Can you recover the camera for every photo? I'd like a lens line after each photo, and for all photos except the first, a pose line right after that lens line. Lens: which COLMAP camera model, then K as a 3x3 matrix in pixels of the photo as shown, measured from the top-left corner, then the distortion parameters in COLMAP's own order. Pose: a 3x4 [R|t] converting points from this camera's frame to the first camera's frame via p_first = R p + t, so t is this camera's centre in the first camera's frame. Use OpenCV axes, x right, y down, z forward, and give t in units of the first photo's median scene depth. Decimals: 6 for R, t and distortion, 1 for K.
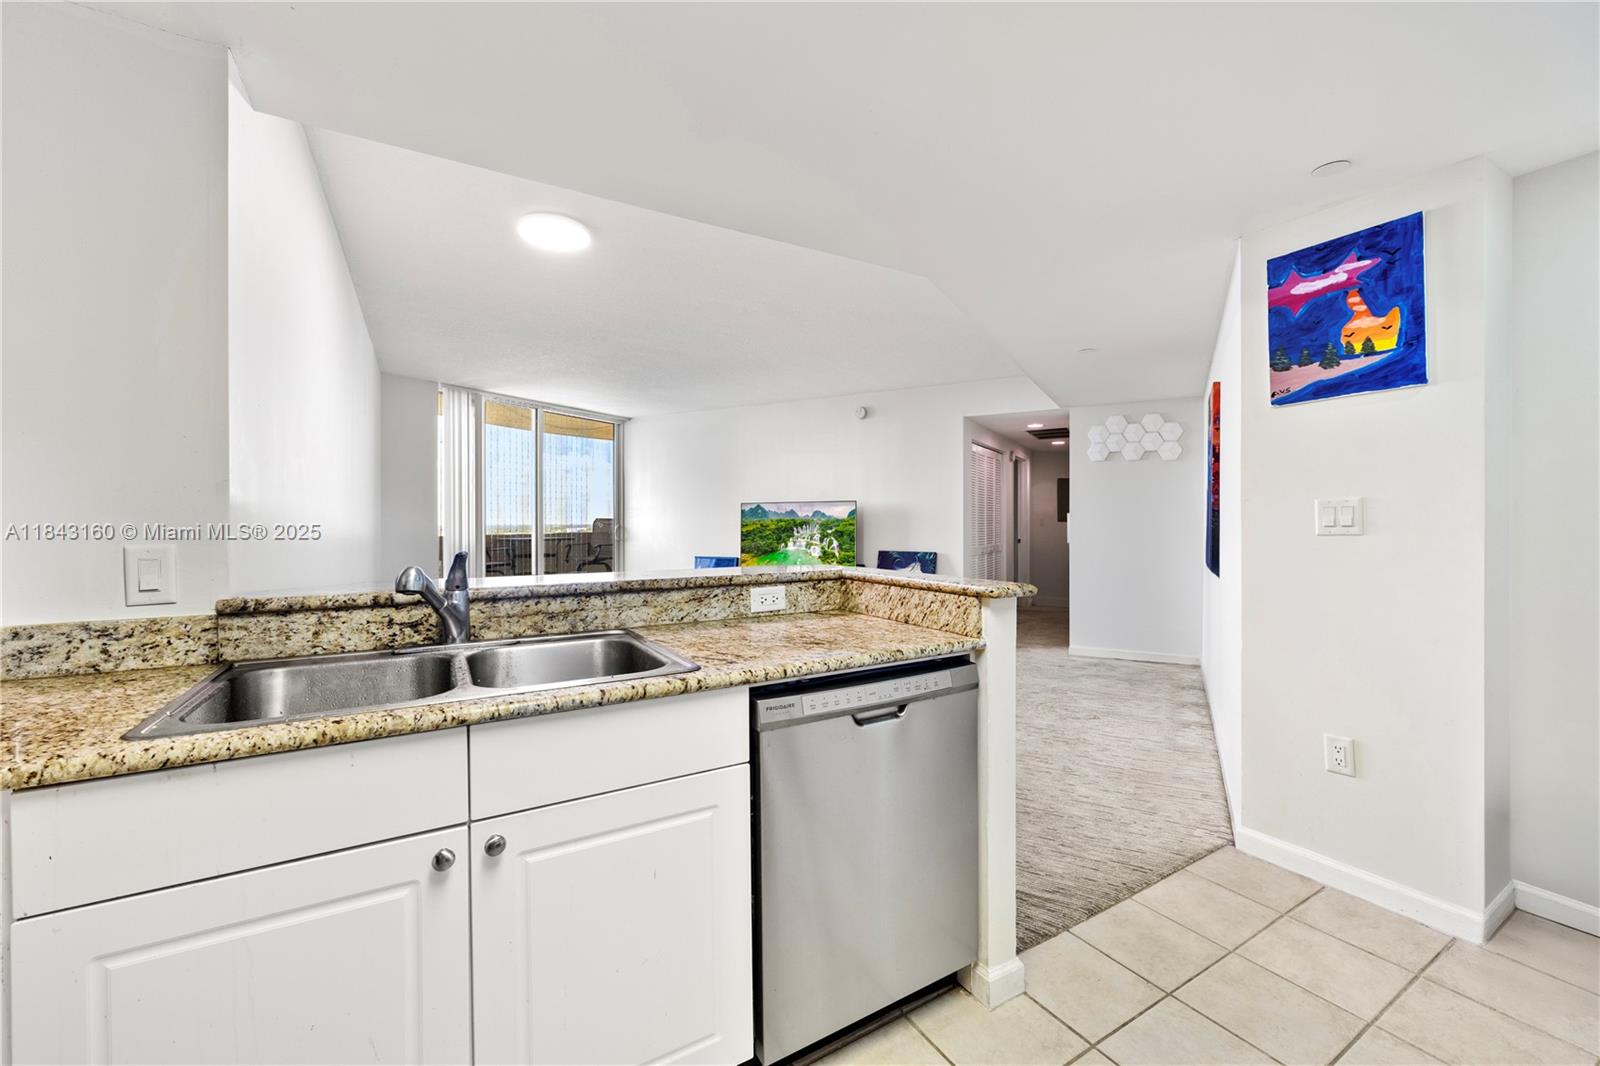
lens RADIAL K [[649.9, 0, 804.5], [0, 649.9, 527.9], [0, 0, 1]] dist [-0.006336, 0.001752]
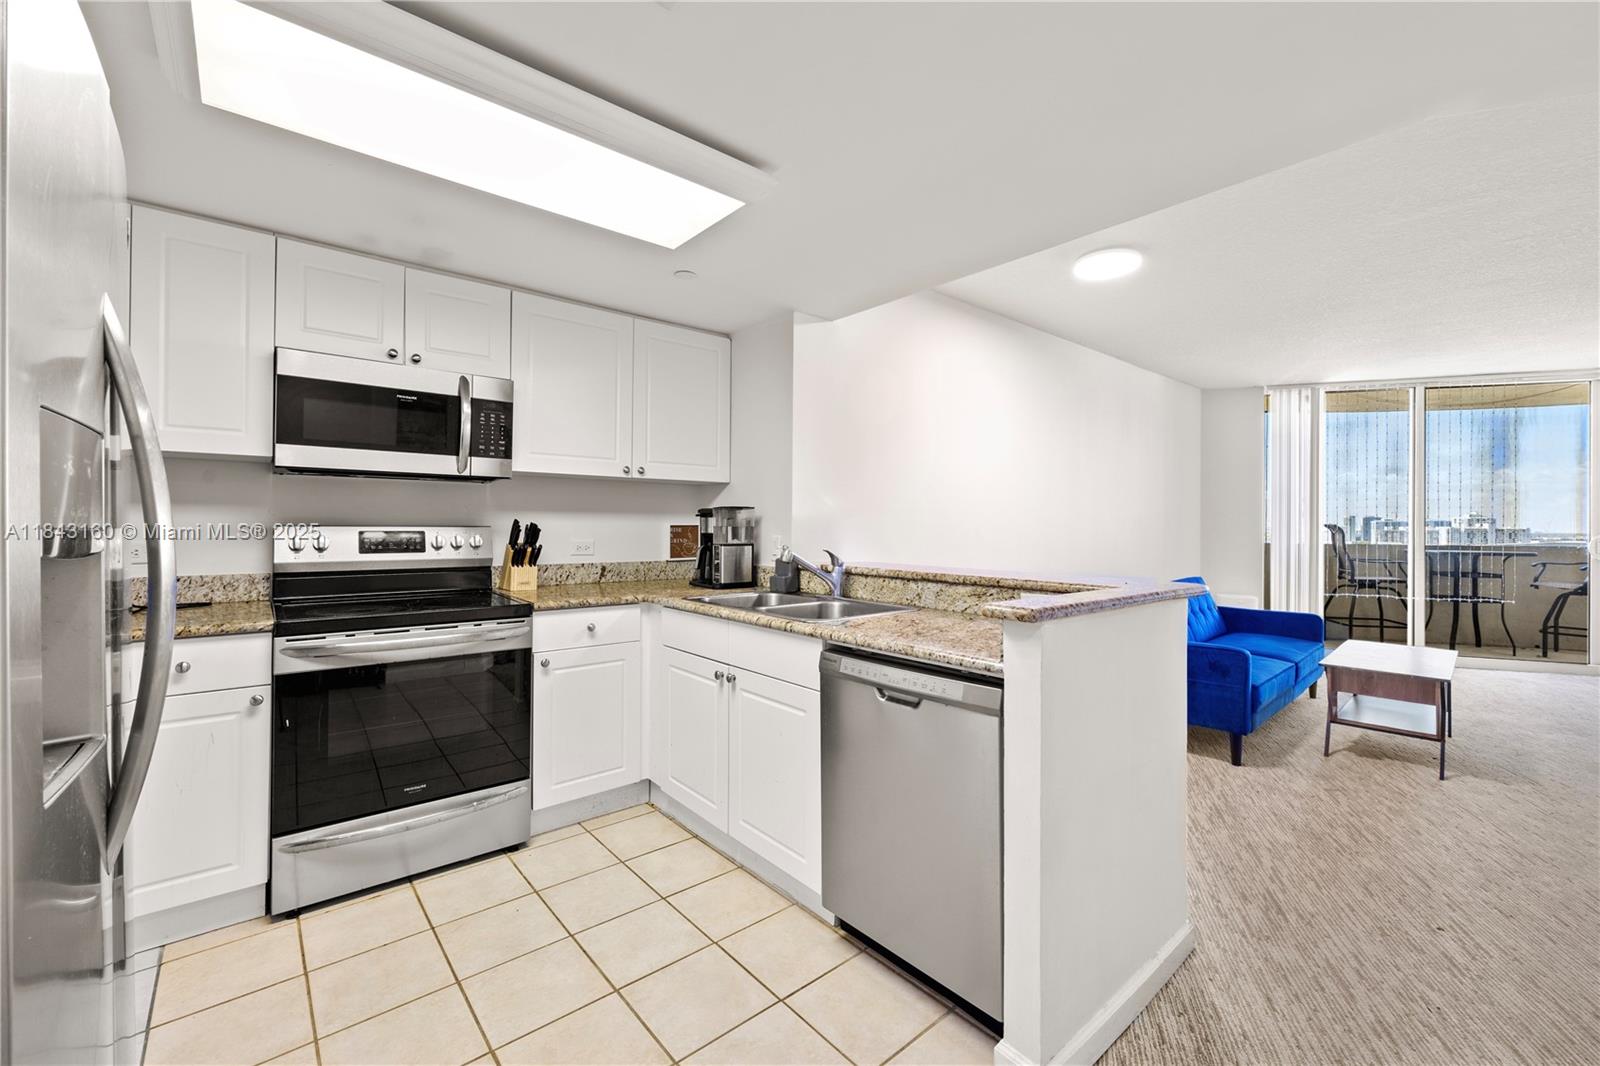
lens RADIAL K [[649.9, 0, 804.9], [0, 649.9, 522.0], [0, 0, 1]] dist [-0.006336, 0.001752]
pose [[0.169575, 0.000666, -0.985517, 0.959729], [-0.016660, 0.999859, -0.002191, -0.015635], [0.985377, 0.016790, 0.169562, 0.495702]]
